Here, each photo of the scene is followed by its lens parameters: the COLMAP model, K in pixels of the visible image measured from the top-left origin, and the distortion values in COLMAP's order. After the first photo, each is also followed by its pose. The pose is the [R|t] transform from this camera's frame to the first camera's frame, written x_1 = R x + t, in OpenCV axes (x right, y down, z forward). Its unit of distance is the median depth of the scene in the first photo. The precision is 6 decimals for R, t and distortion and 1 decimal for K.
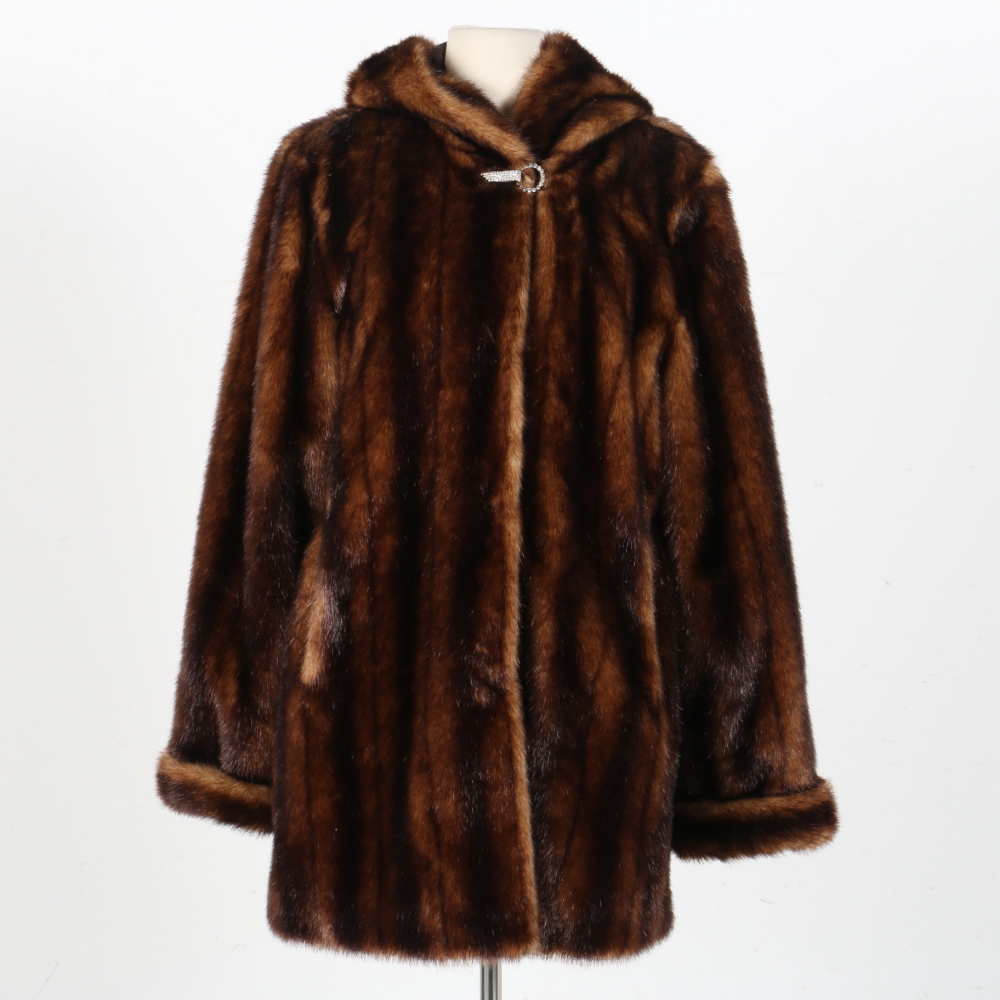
lens RADIAL K [[3417.5, 0, 499.5], [0, 3417.5, 500.2], [0, 0, 1]] dist [-0.119565, 0.000000]
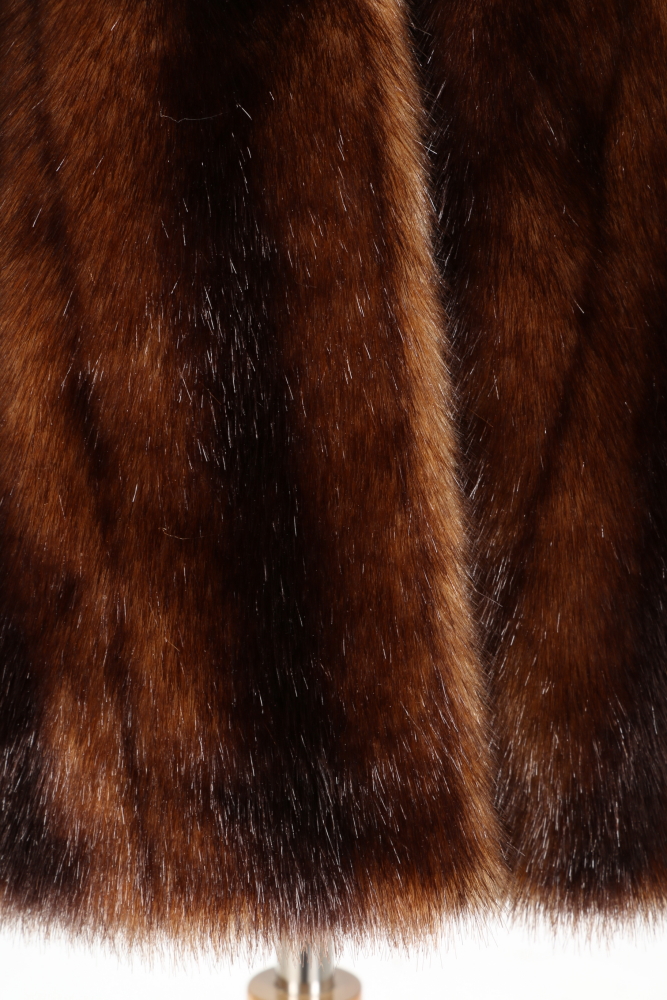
lens RADIAL K [[1544.6, 0, 335.1], [0, 1544.6, 497.6], [0, 0, 1]] dist [-0.030324, 0.000000]
pose [[0.988266, -0.034042, 0.148903, -0.018194], [0.024897, 0.997712, 0.062858, 0.092525], [-0.150702, -0.058413, 0.986852, 0.881012]]
